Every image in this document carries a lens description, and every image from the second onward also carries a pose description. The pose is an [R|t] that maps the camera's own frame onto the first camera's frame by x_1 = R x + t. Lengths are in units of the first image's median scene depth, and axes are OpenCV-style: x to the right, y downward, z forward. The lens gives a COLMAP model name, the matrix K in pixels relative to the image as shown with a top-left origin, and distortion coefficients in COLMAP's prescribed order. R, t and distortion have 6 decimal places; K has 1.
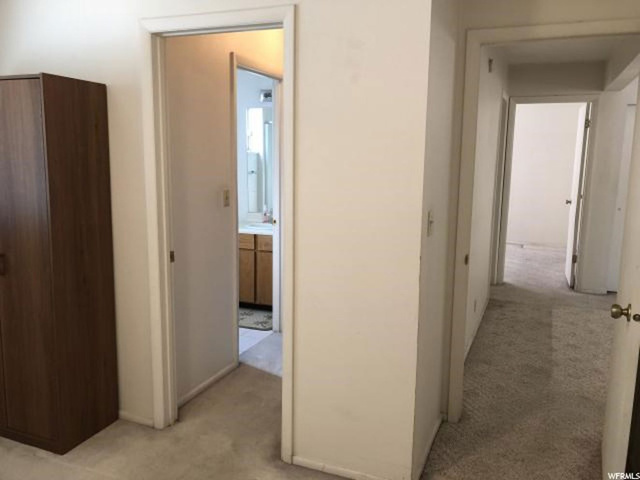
lens RADIAL K [[529.7, 0, 318.1], [0, 529.7, 240.3], [0, 0, 1]] dist [0.035793, -0.031830]
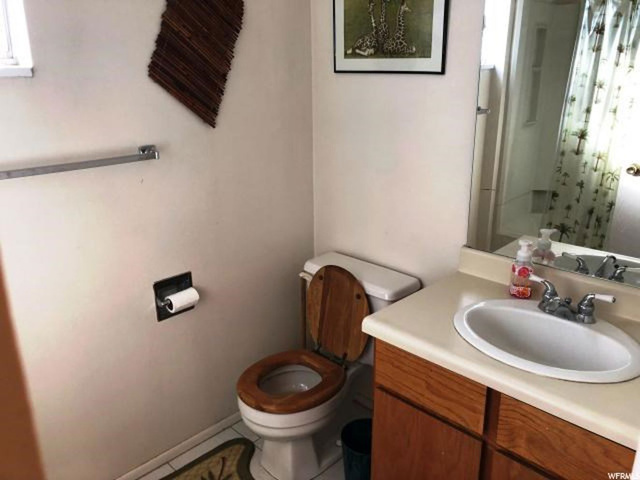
lens RADIAL K [[529.7, 0, 319.9], [0, 529.7, 240.0], [0, 0, 1]] dist [0.035793, -0.031830]
pose [[0.931695, 0.100416, -0.349085, -0.064237], [-0.049189, 0.987056, 0.152646, -0.066851], [0.359895, -0.125048, 0.924575, 0.417801]]
